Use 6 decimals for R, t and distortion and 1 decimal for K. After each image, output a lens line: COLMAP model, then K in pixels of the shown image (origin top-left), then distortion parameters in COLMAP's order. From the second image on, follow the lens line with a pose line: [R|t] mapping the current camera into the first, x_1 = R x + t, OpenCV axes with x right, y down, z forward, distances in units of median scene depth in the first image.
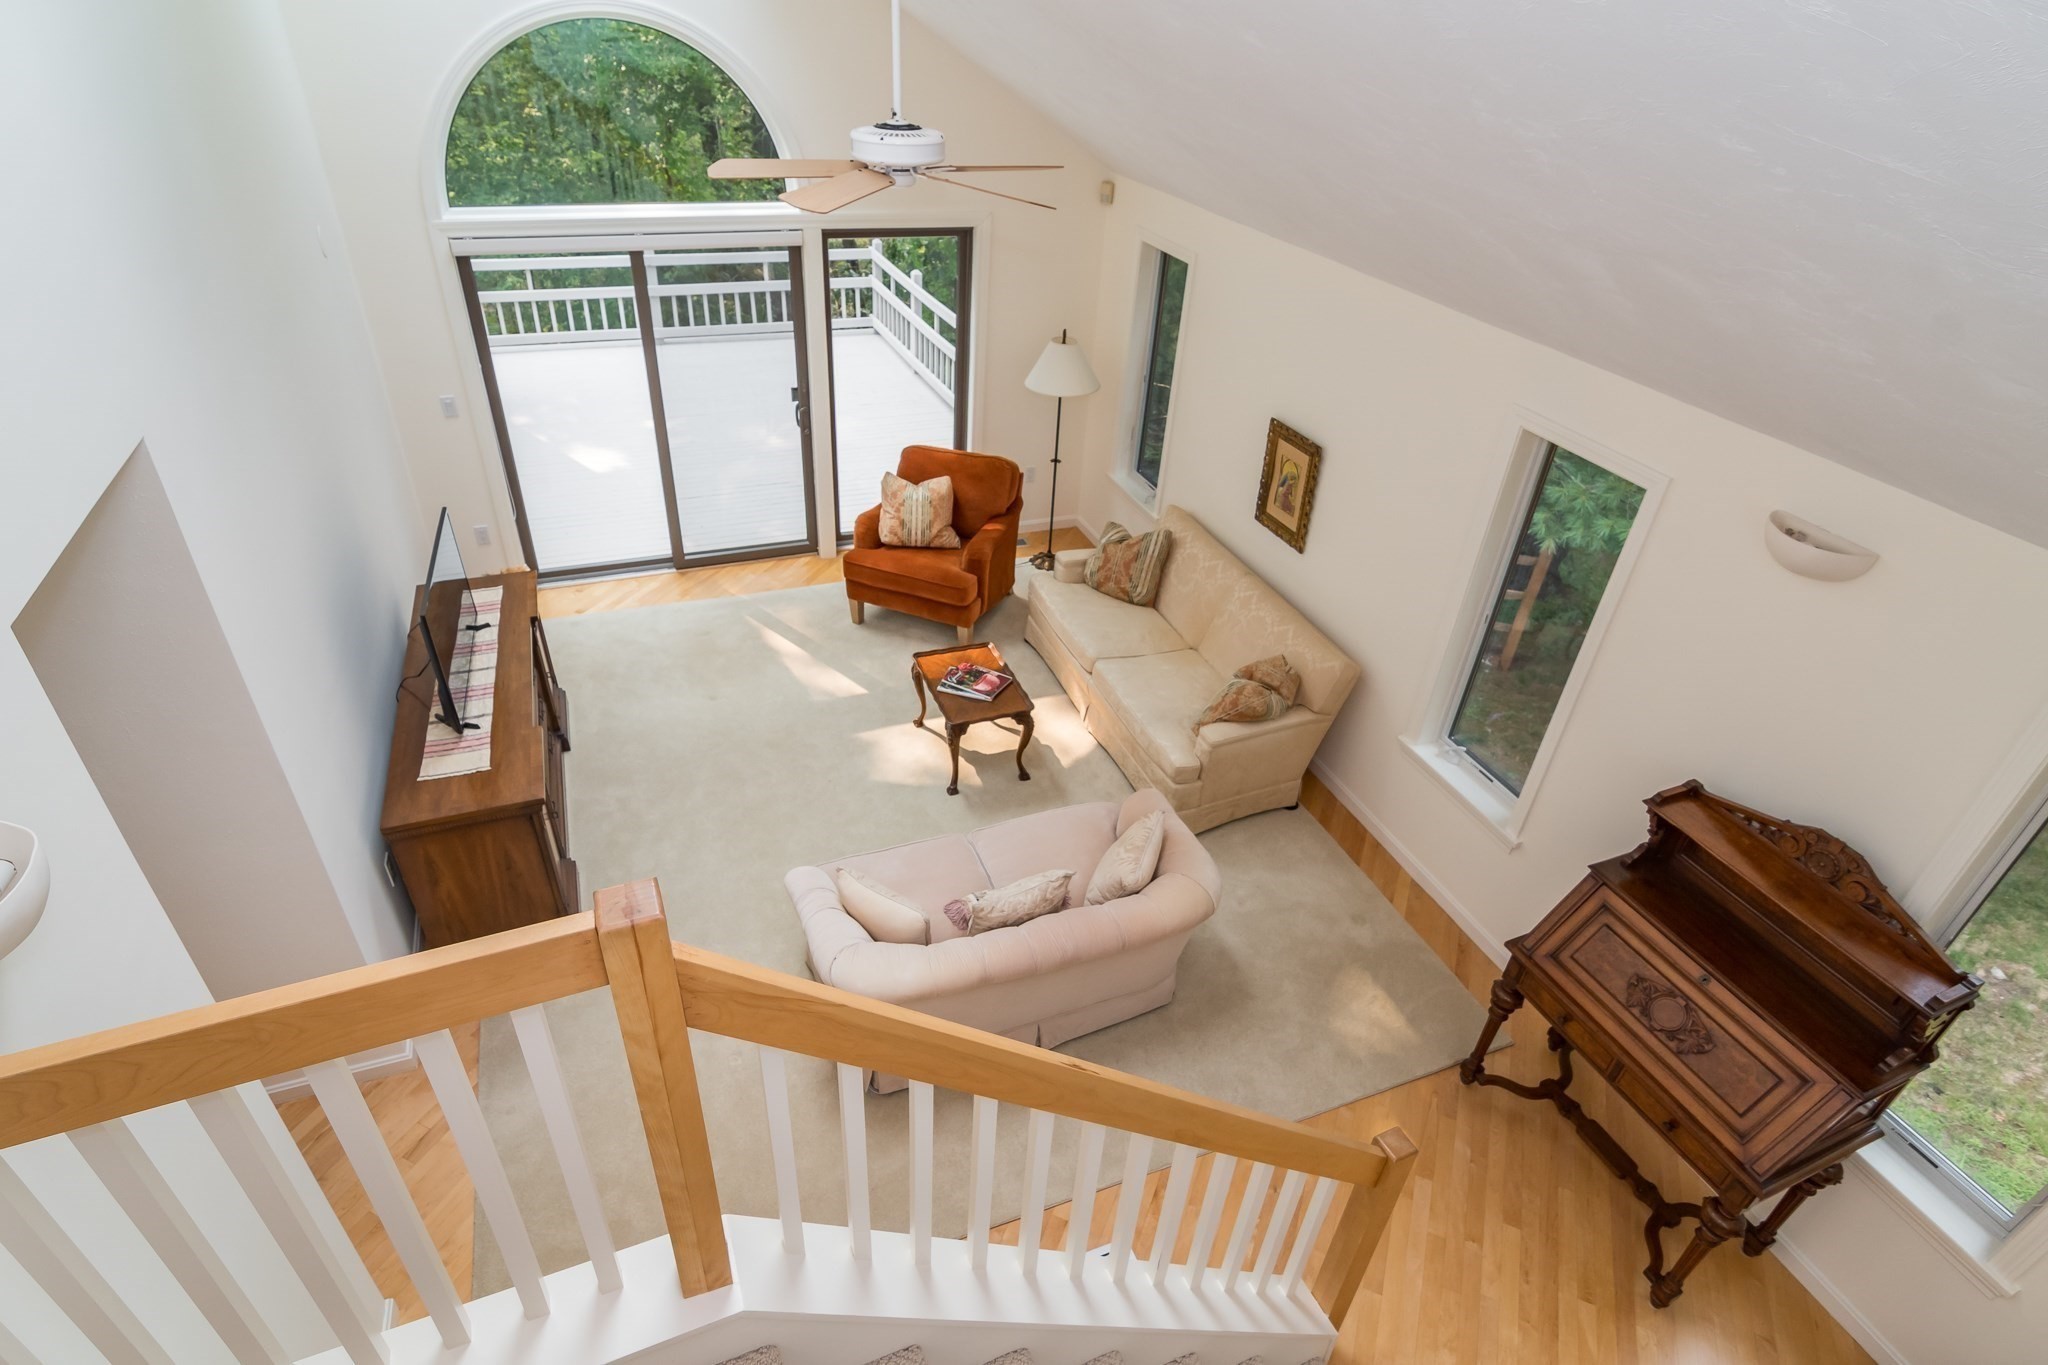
lens RADIAL K [[1061.4, 0, 1024.0], [0, 1061.4, 682.5], [0, 0, 1]] dist [-0.001460, -0.000163]
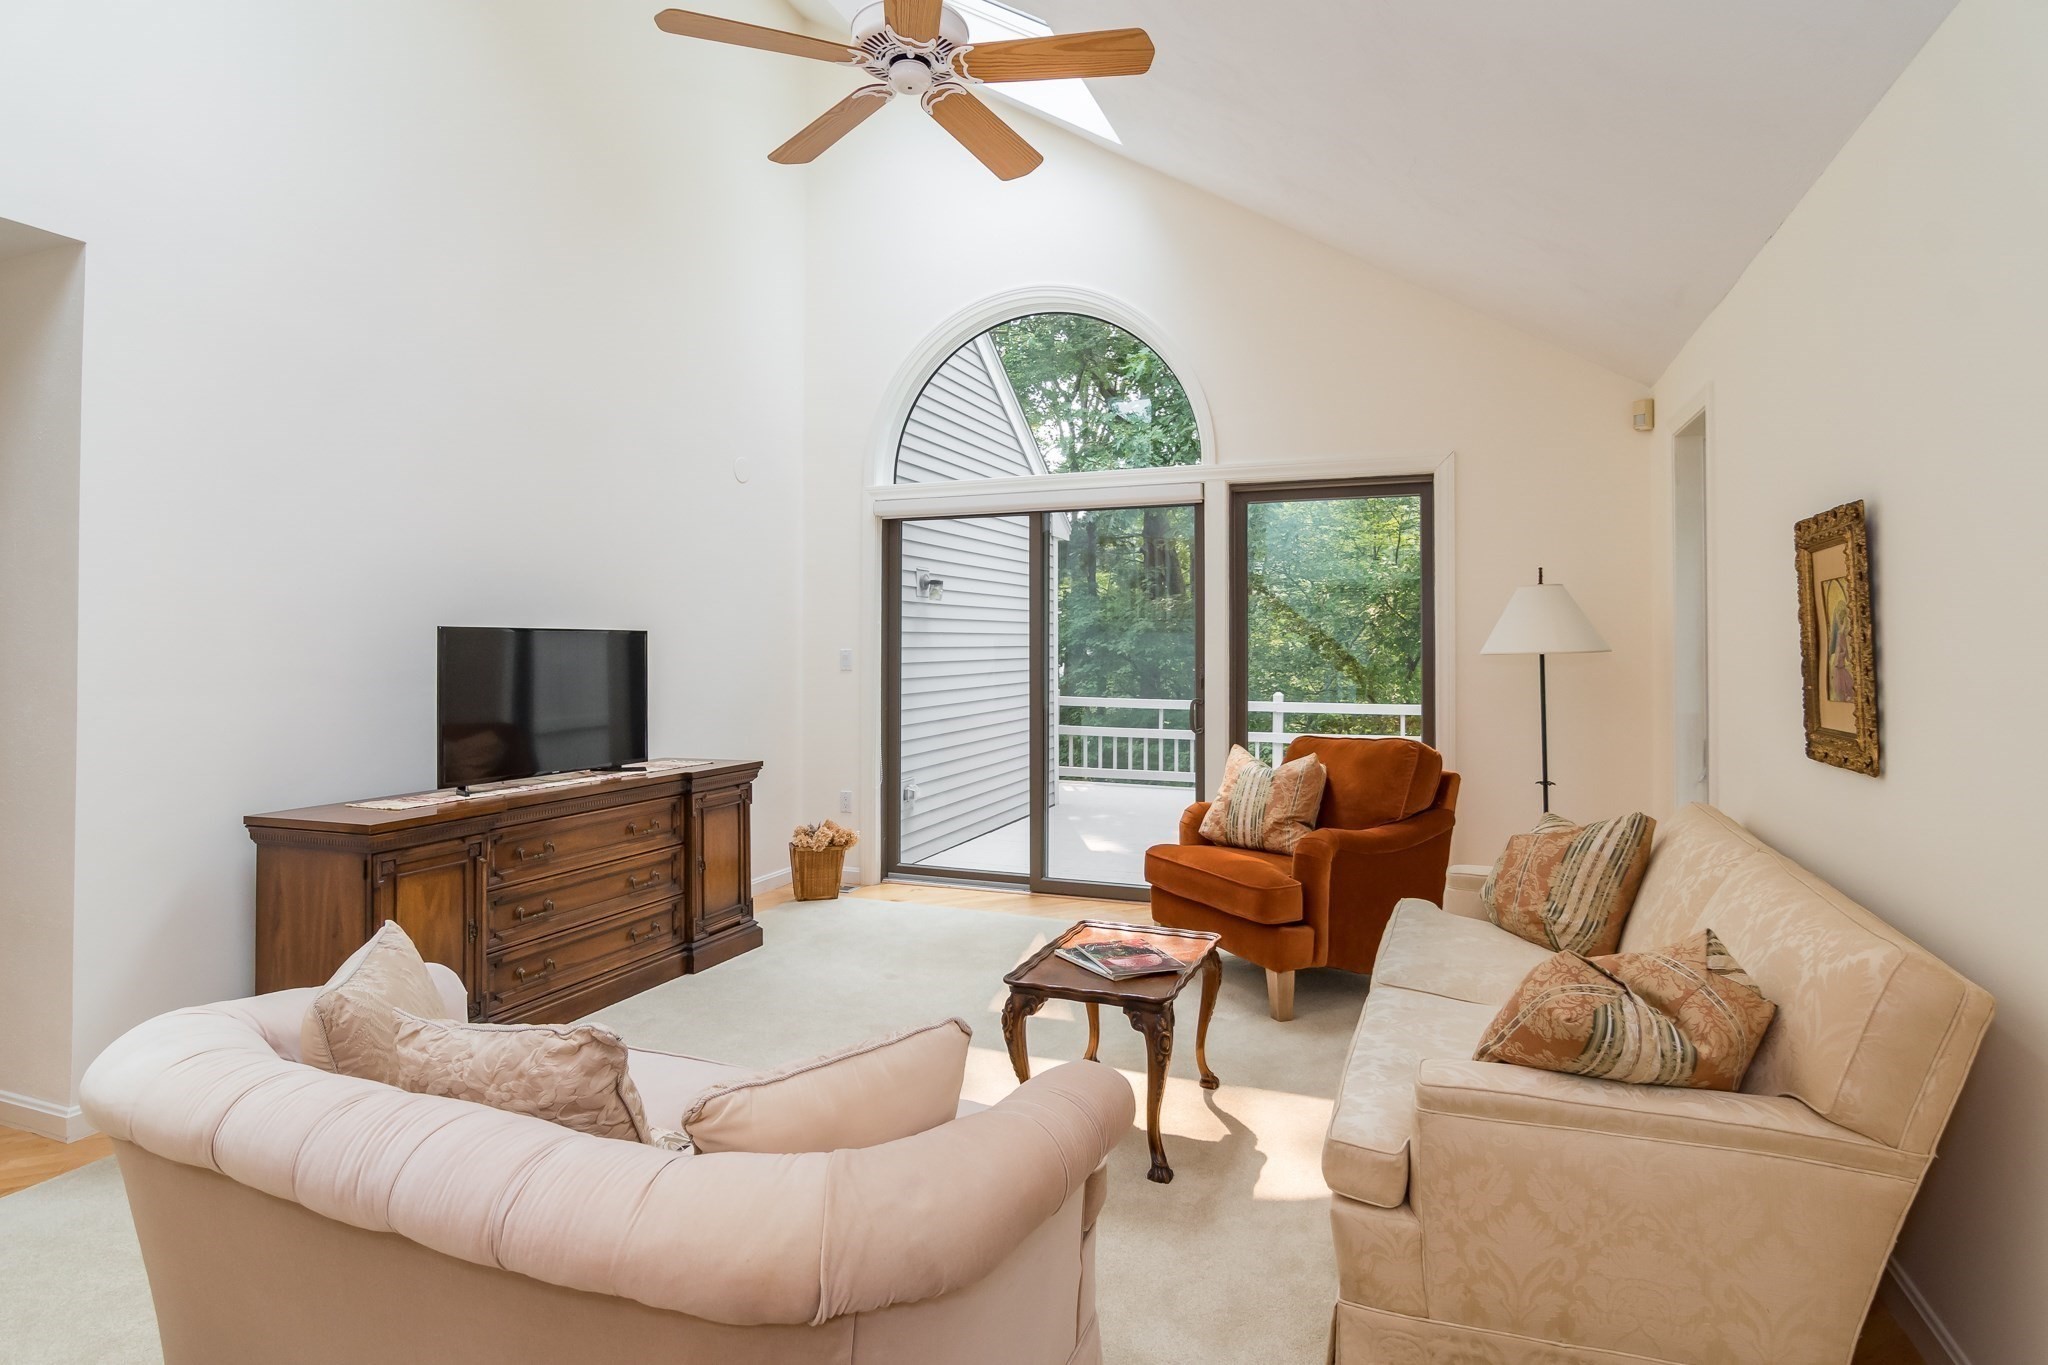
lens RADIAL K [[1068.7, 0, 1031.5], [0, 1068.7, 640.5], [0, 0, 1]] dist [-0.032674, 0.000175]
pose [[0.733058, -0.057480, -0.677733, 0.279919], [-0.346157, 0.826200, -0.444487, 0.115288], [0.585492, 0.560437, 0.585756, 0.519358]]
